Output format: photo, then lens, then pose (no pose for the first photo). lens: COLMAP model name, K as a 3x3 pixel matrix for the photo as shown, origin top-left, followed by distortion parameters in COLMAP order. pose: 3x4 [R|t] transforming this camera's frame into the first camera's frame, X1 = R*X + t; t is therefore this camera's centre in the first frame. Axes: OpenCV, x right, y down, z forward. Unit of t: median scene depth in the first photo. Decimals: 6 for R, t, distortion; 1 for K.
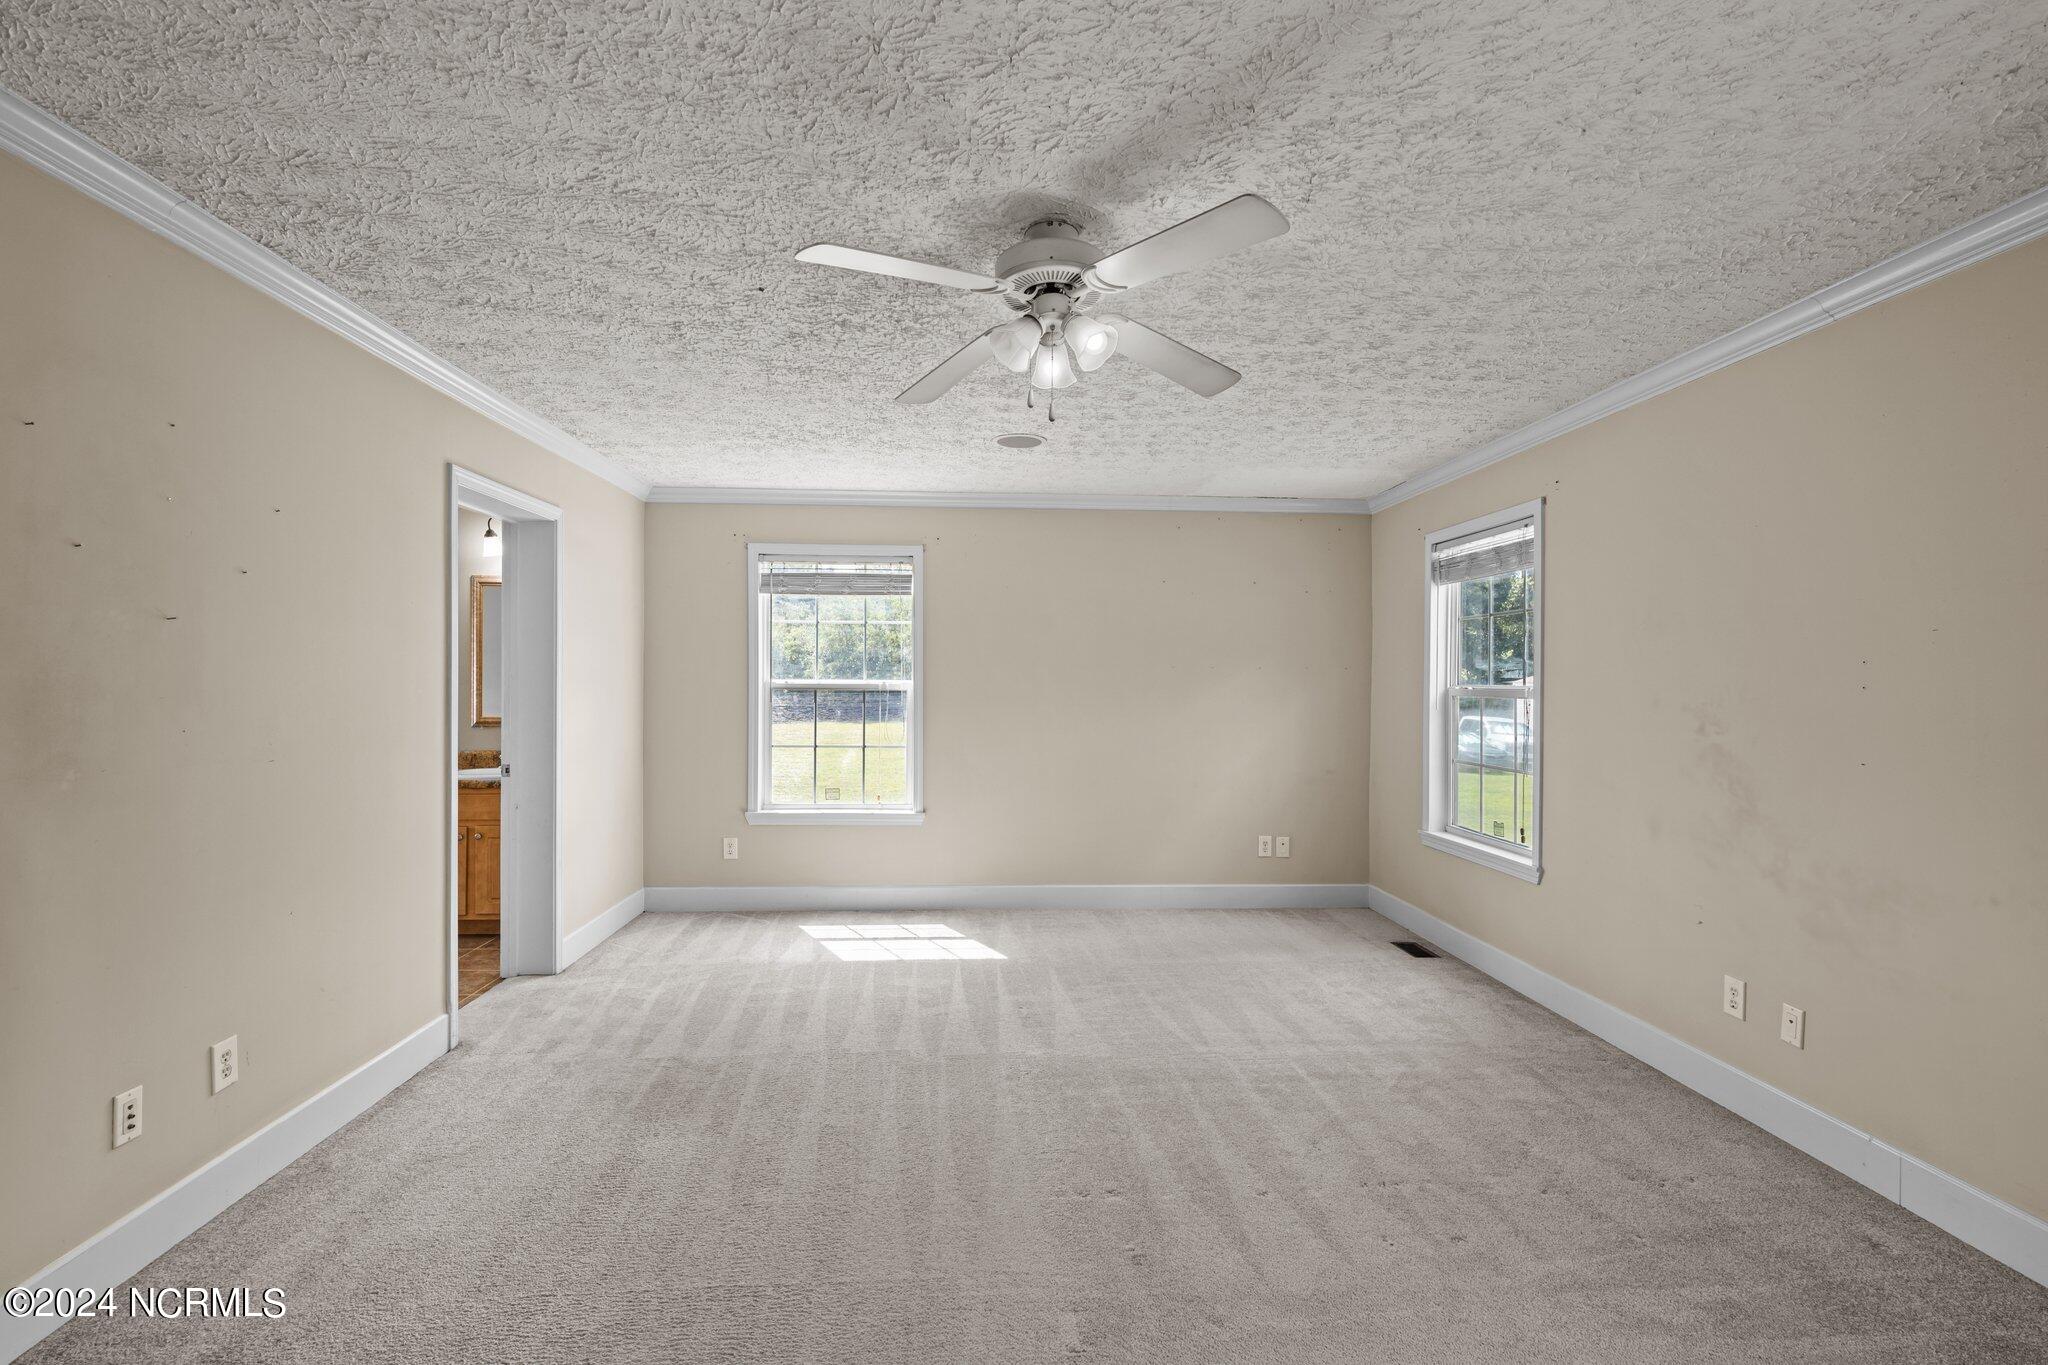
lens RADIAL K [[965.9, 0, 1022.8], [0, 965.9, 682.6], [0, 0, 1]] dist [-0.003726, -0.000254]
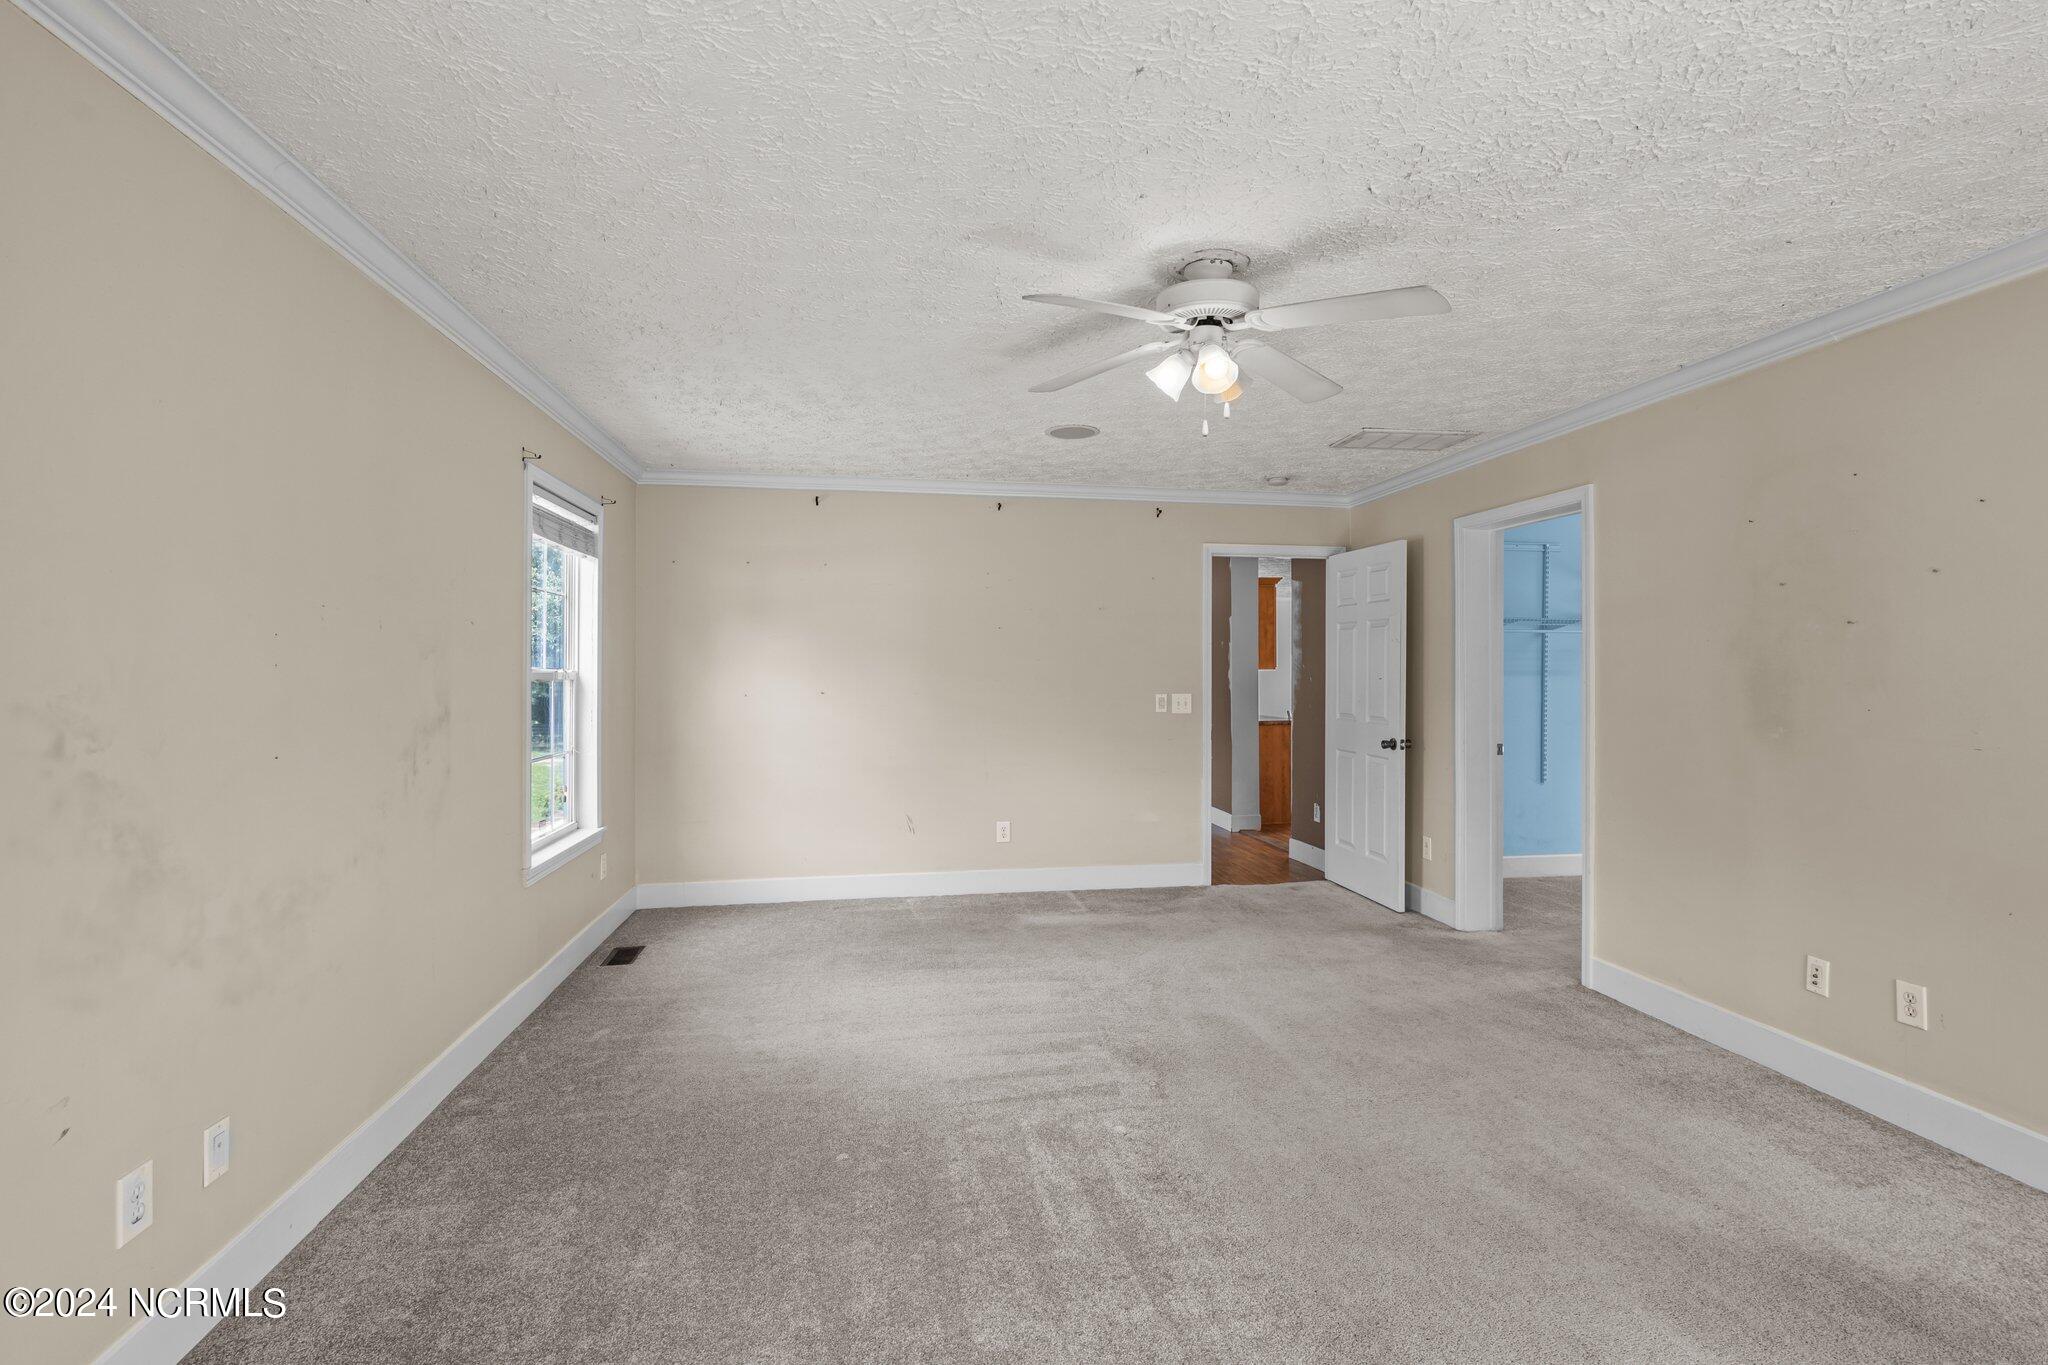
lens RADIAL K [[965.9, 0, 1024.6], [0, 965.9, 677.2], [0, 0, 1]] dist [-0.003726, -0.000254]
pose [[-0.995362, -0.006317, -0.095988, 0.265849], [-0.006780, 0.999967, 0.004495, 0.006292], [0.095956, 0.005125, -0.995372, 1.615848]]
